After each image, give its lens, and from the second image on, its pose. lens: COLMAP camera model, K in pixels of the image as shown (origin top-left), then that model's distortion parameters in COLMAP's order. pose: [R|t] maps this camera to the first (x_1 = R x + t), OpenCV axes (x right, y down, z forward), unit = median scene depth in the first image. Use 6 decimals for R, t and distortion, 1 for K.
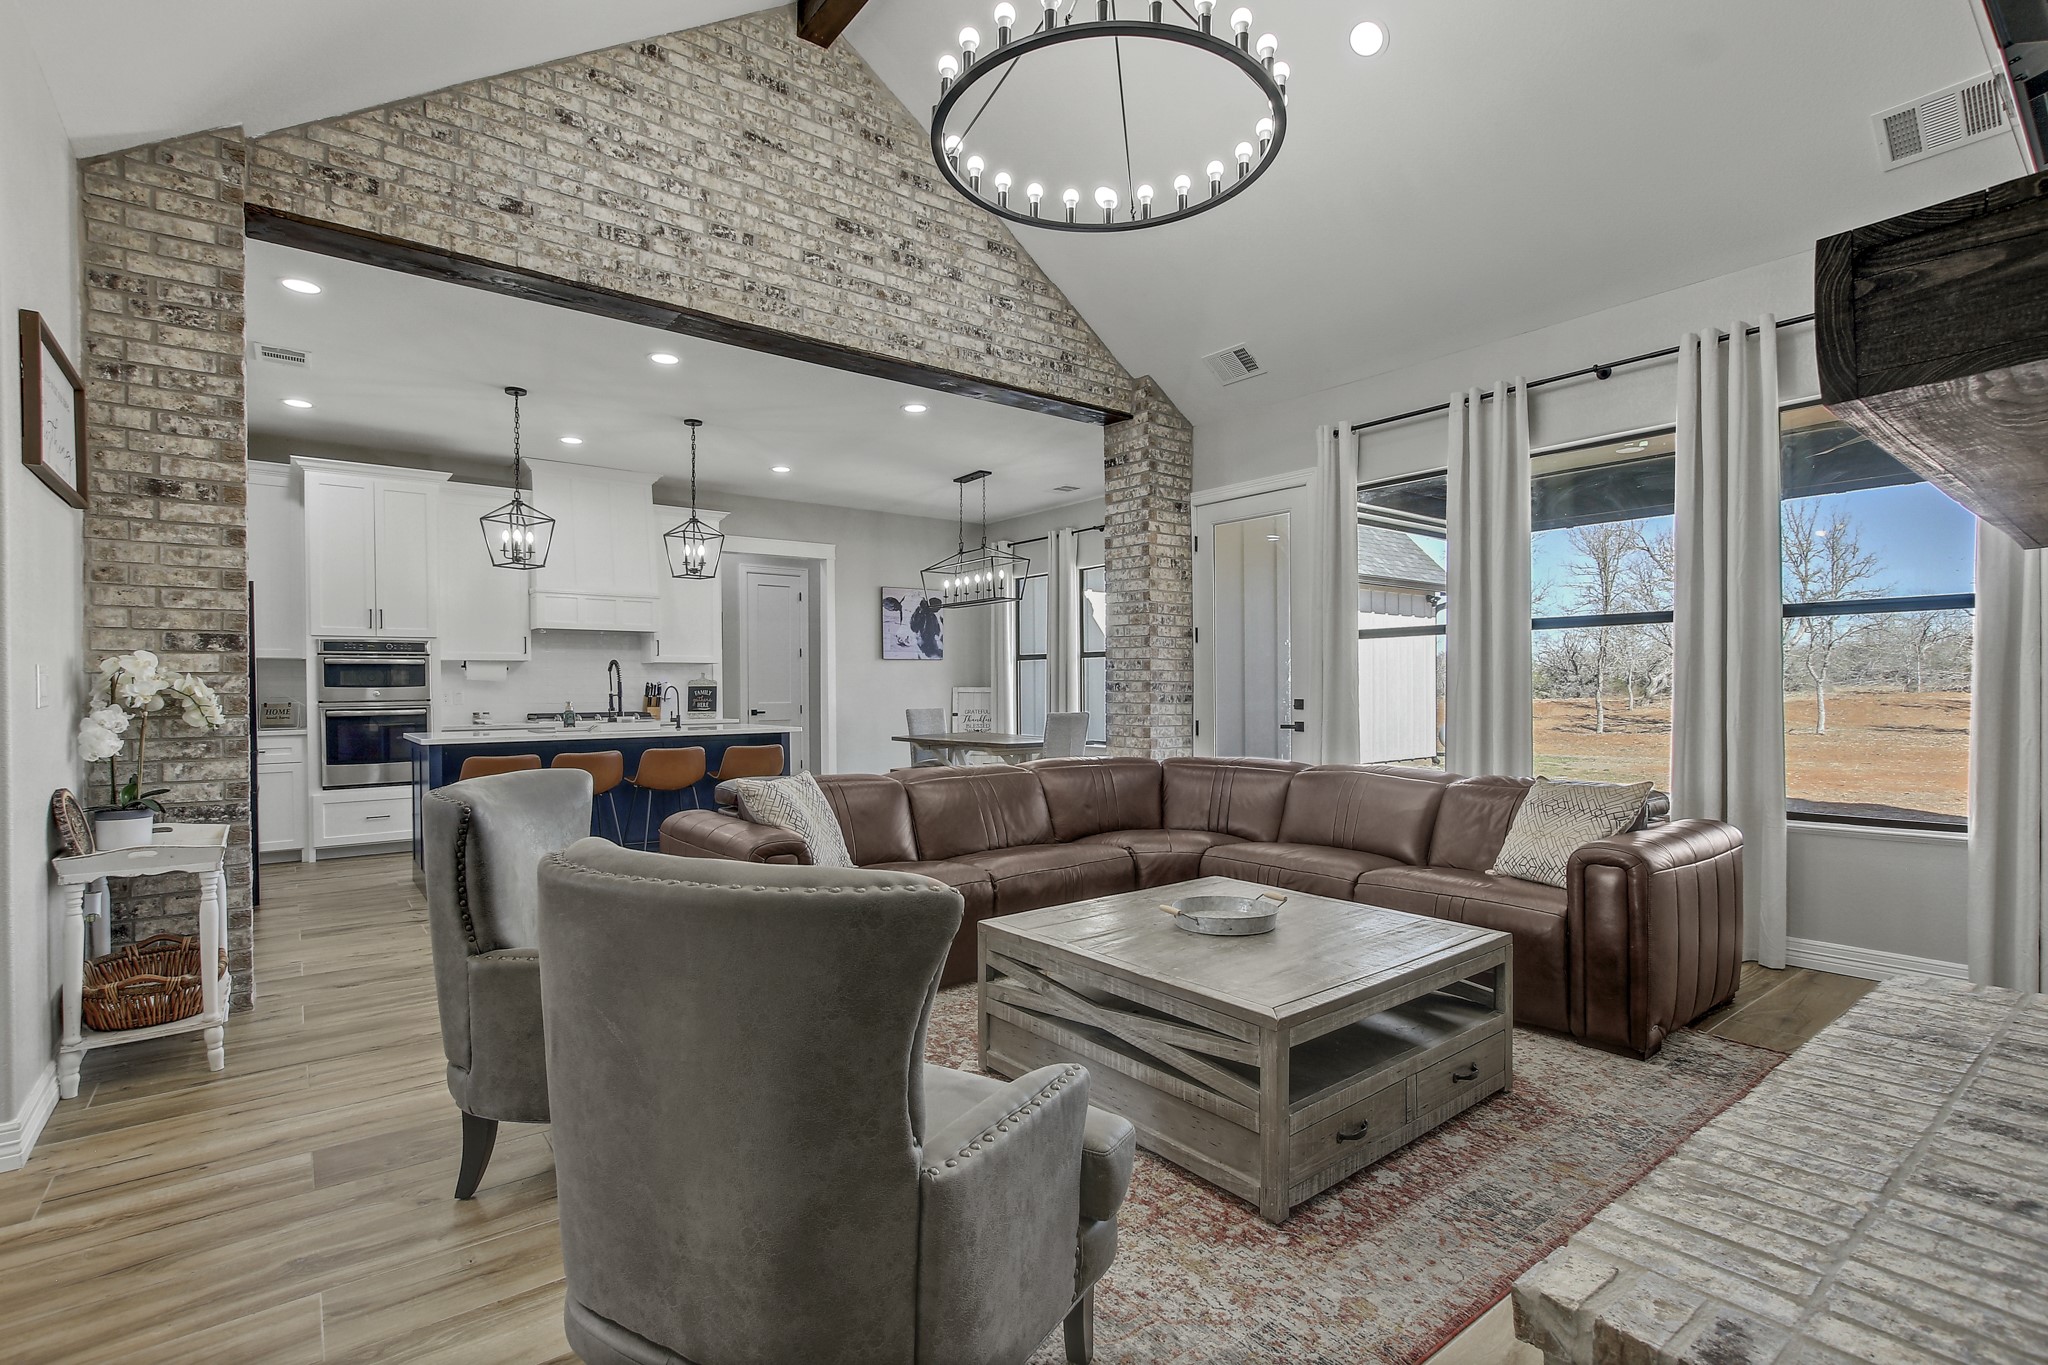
lens RADIAL K [[956.8, 0, 1014.9], [0, 956.8, 689.6], [0, 0, 1]] dist [-0.010168, 0.004142]
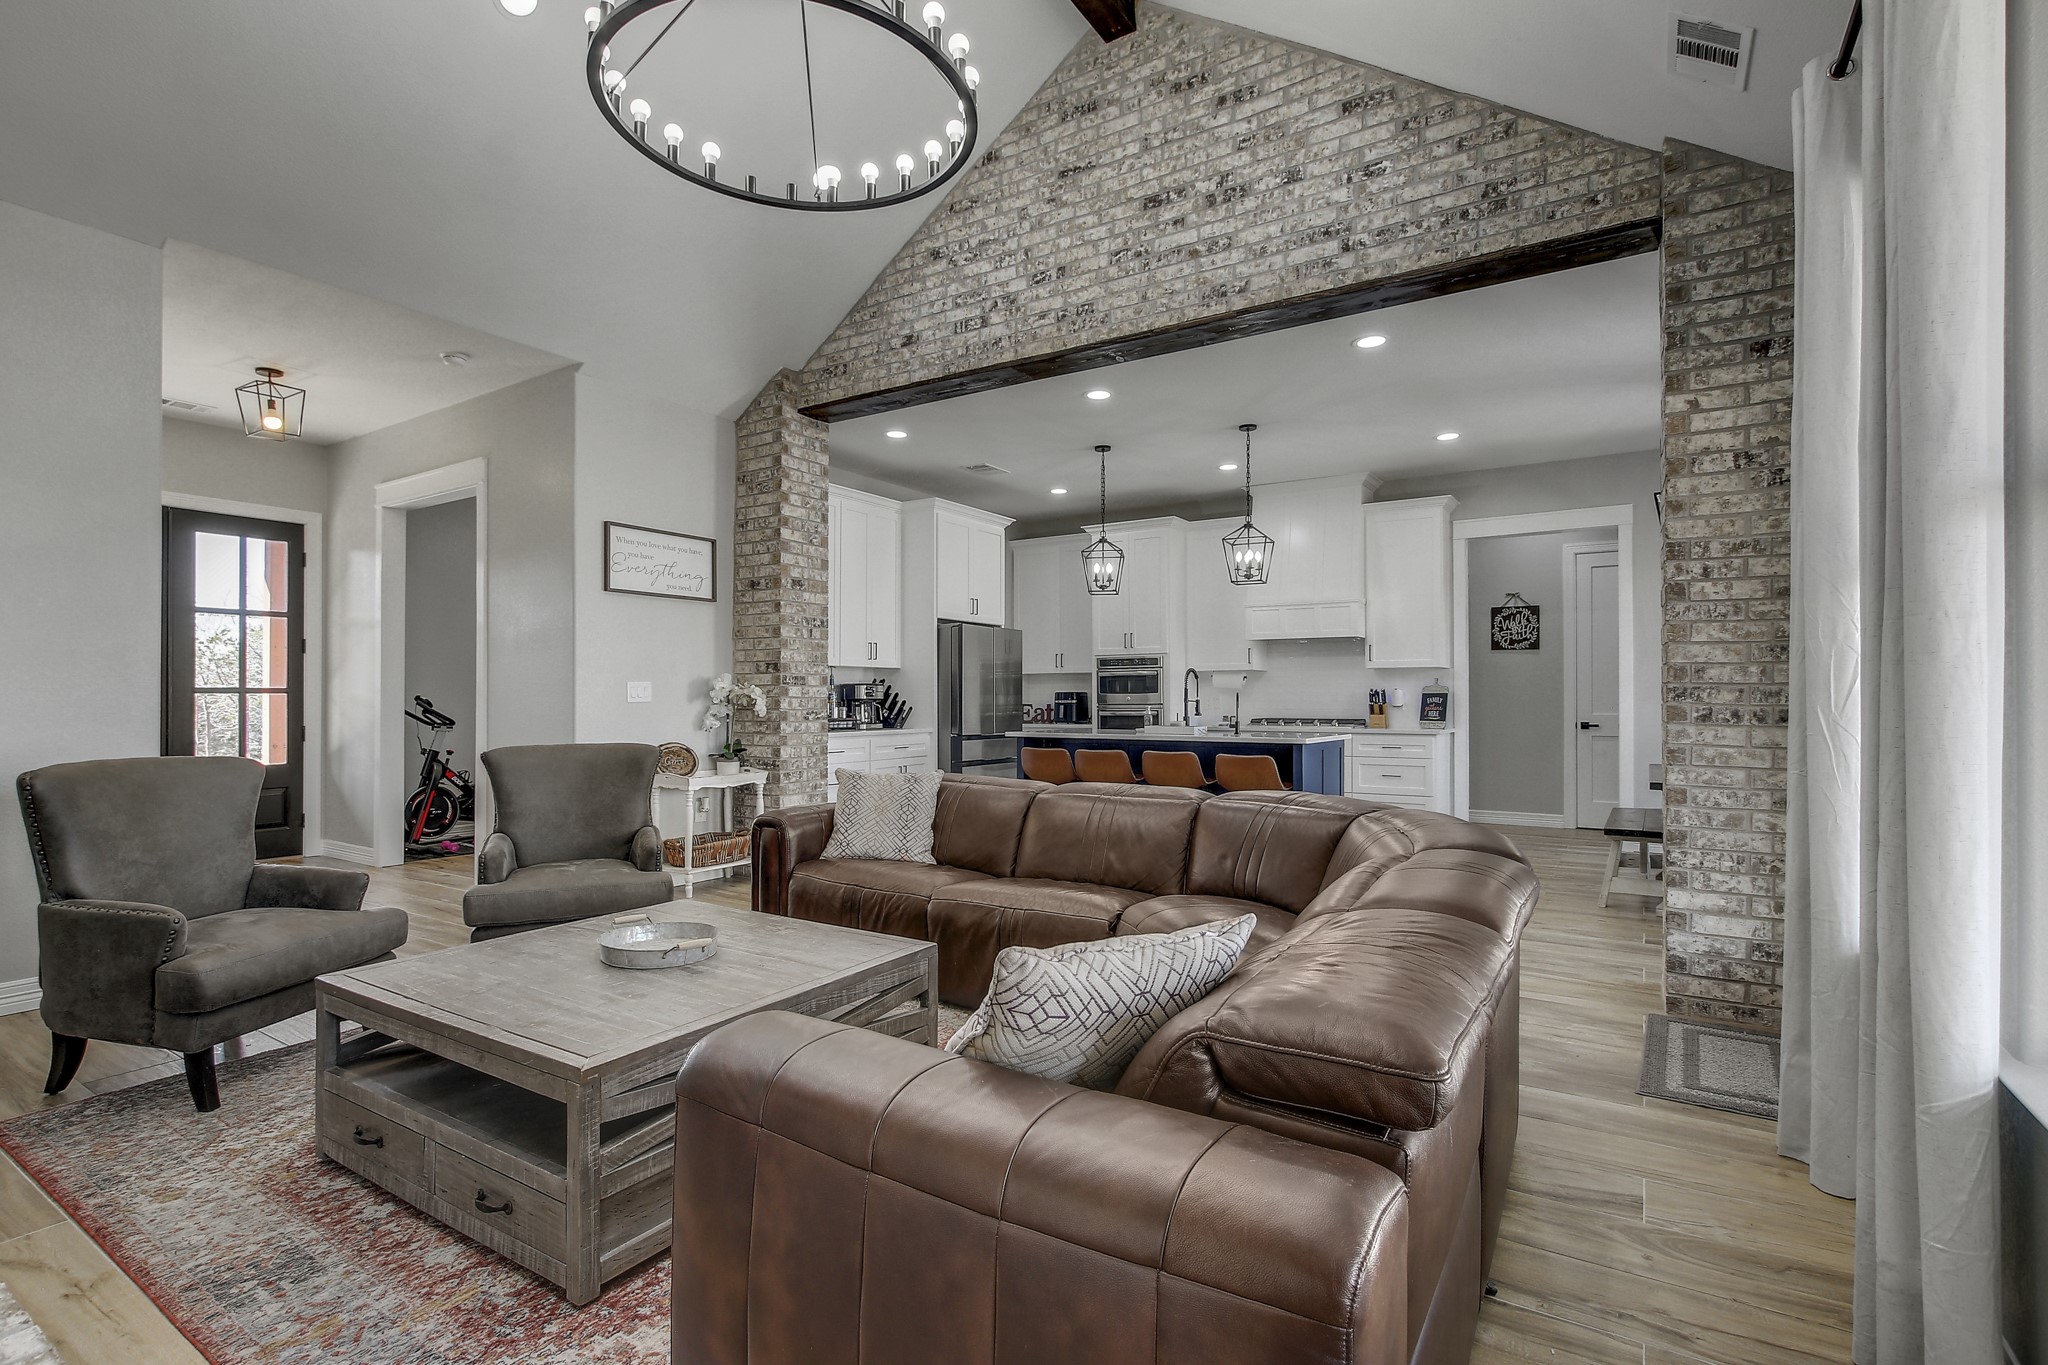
lens RADIAL K [[956.8, 0, 1018.6], [0, 956.8, 686.9], [0, 0, 1]] dist [-0.010168, 0.004142]
pose [[0.334526, -0.005735, -0.942369, 0.644725], [-0.004442, 0.999961, -0.007662, -0.001568], [0.942376, 0.006749, 0.334487, 0.552280]]
